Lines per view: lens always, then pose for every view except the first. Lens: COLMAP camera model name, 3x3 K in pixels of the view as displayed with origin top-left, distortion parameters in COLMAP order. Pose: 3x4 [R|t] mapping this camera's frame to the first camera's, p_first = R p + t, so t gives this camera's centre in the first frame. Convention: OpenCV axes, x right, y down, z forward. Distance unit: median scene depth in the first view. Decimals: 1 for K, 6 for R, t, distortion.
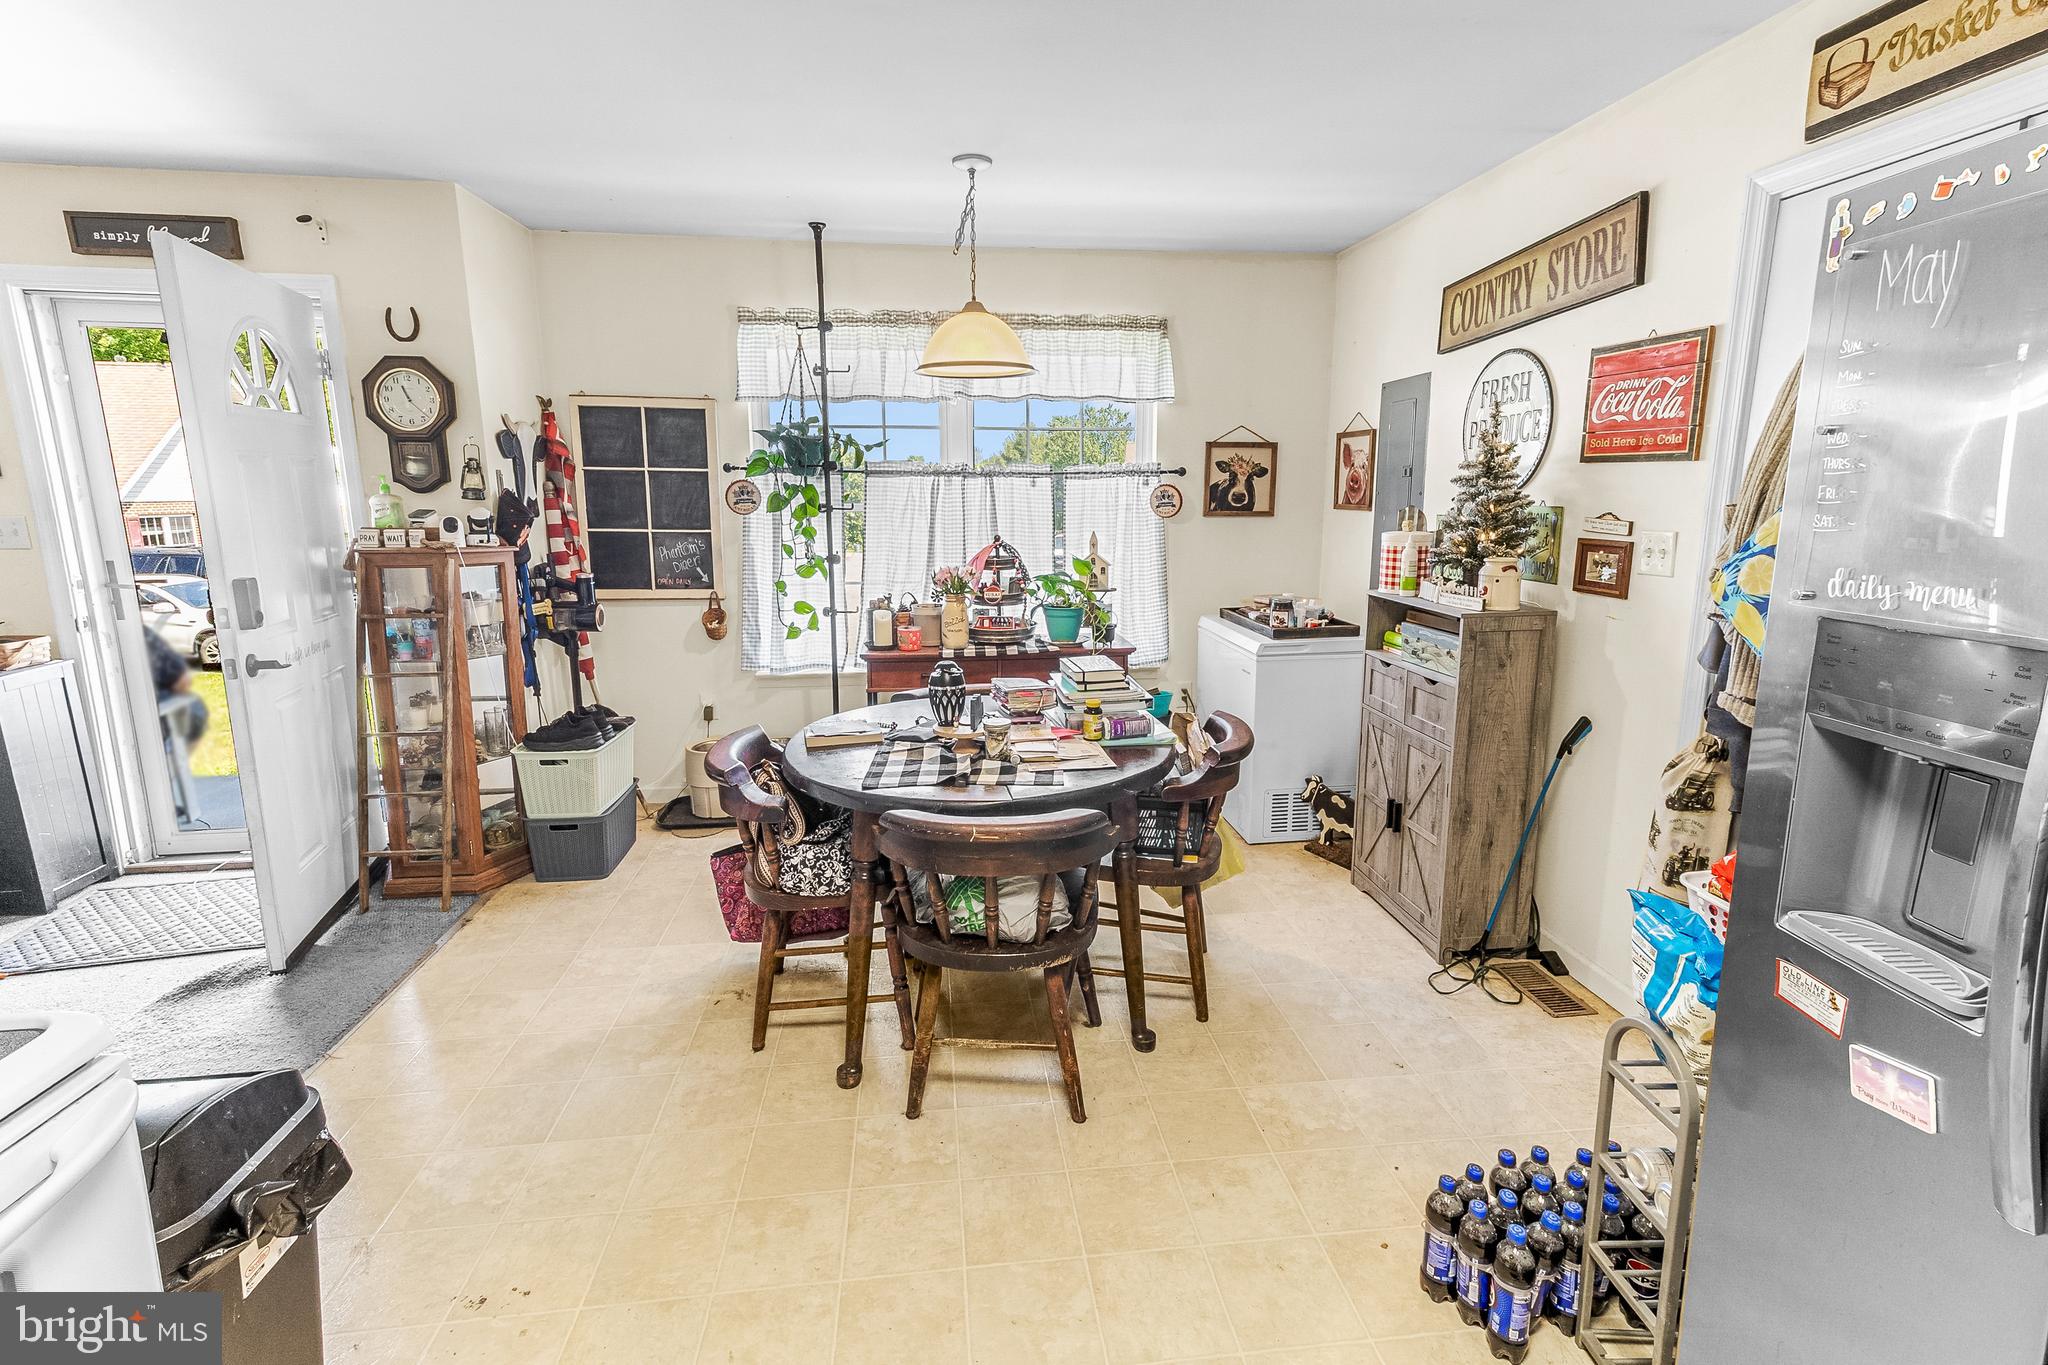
lens RADIAL K [[978.2, 0, 1042.8], [0, 978.2, 664.9], [0, 0, 1]] dist [0.011694, 0.000111]
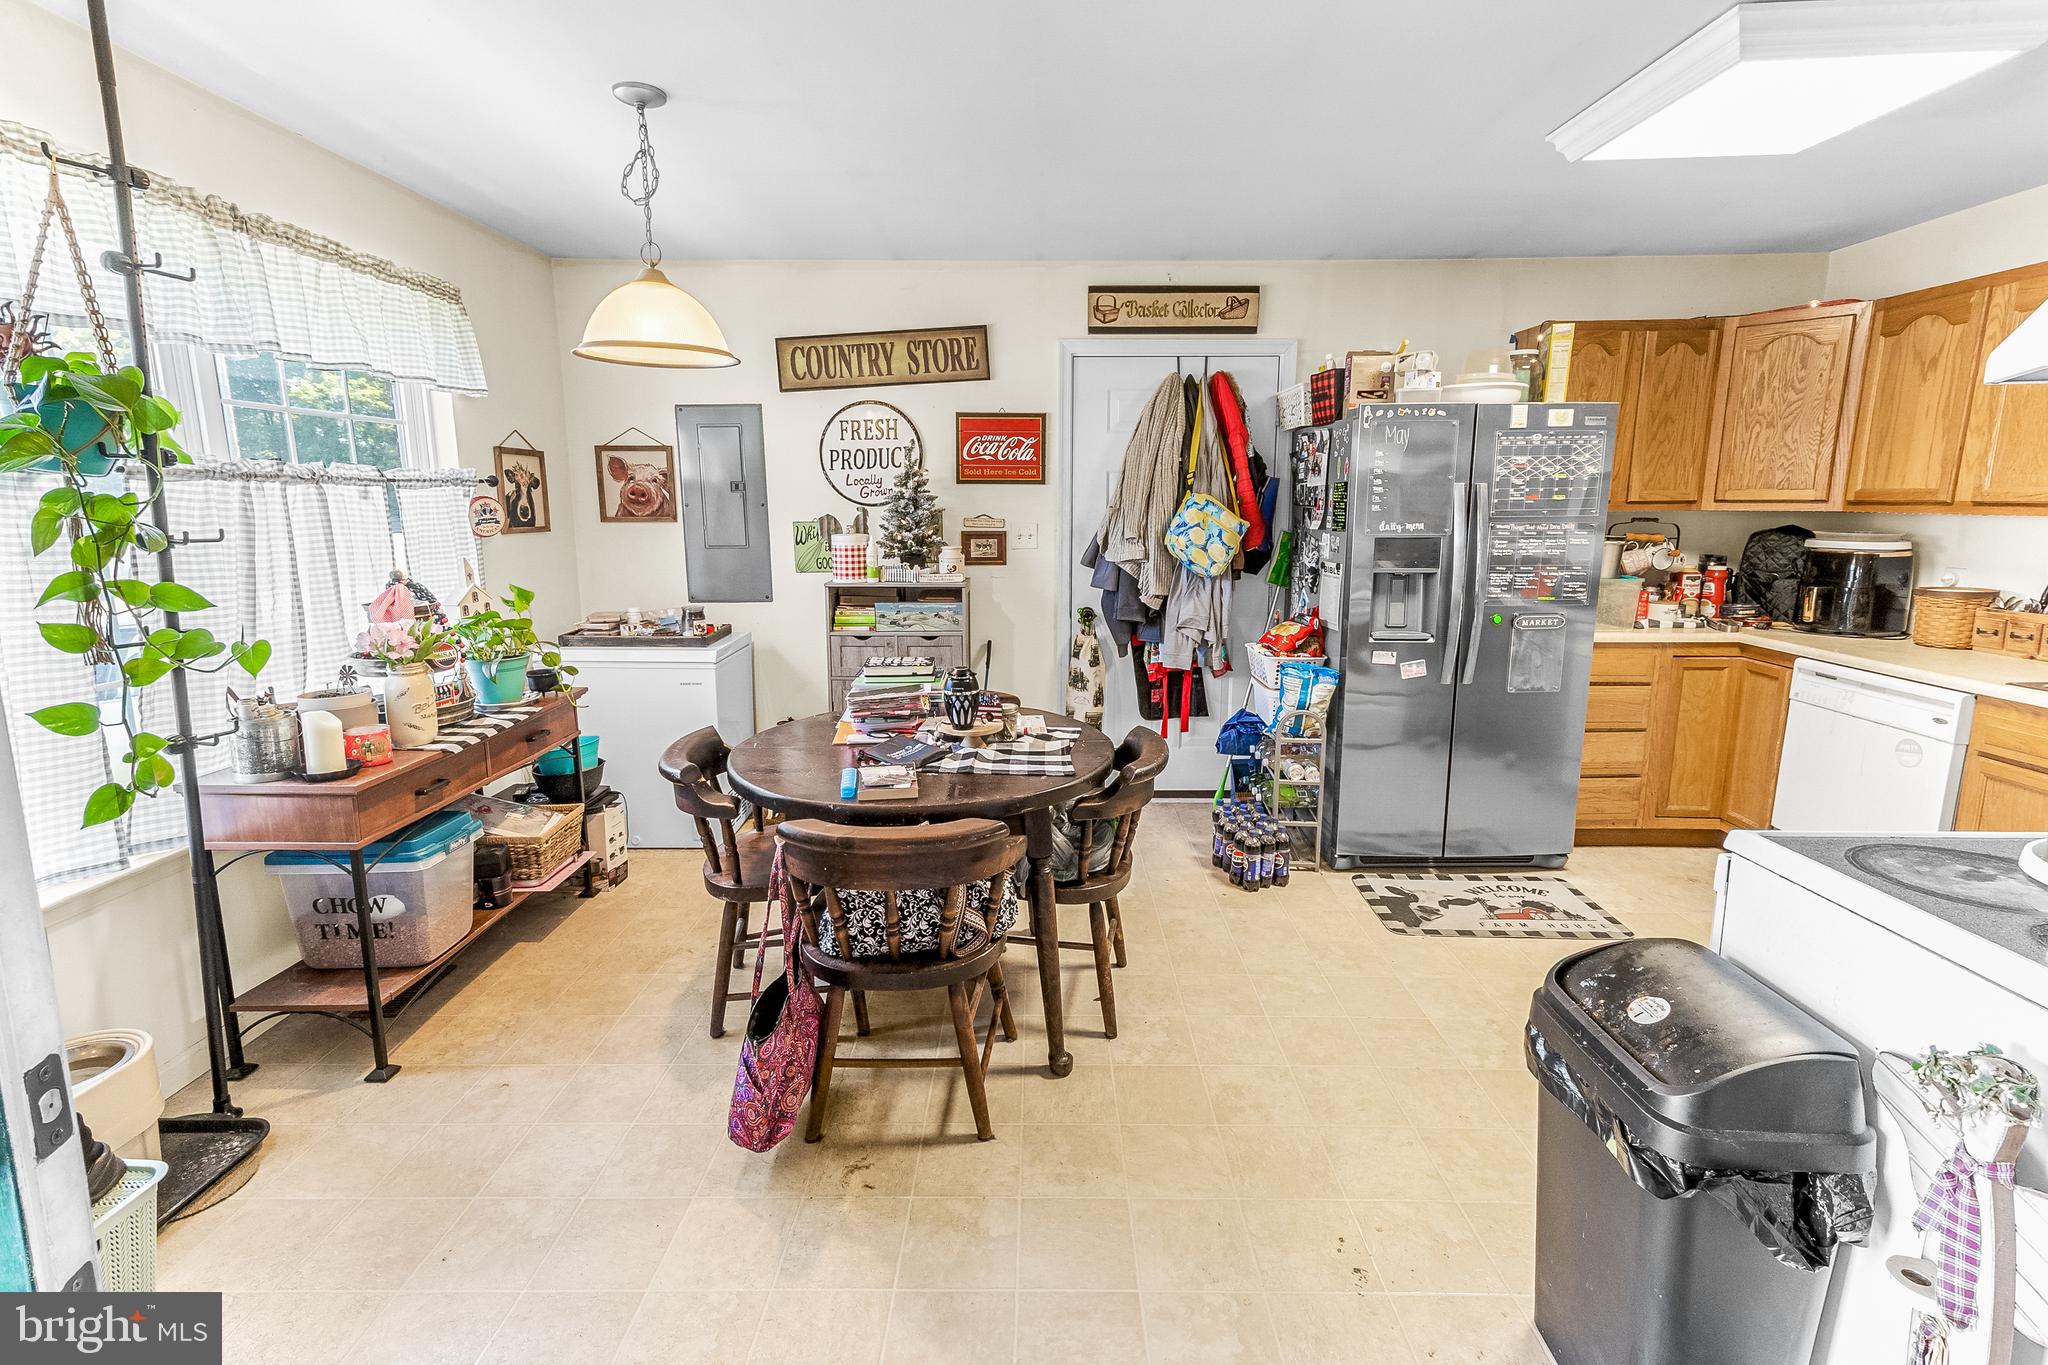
lens RADIAL K [[942.0, 0, 1052.0], [0, 942.0, 657.3], [0, 0, 1]] dist [0.023789, 0.000475]
pose [[0.084944, -0.168445, 0.982044, -0.917206], [0.181406, 0.971748, 0.150988, -0.127172], [-0.979733, 0.165323, 0.113101, 0.679236]]
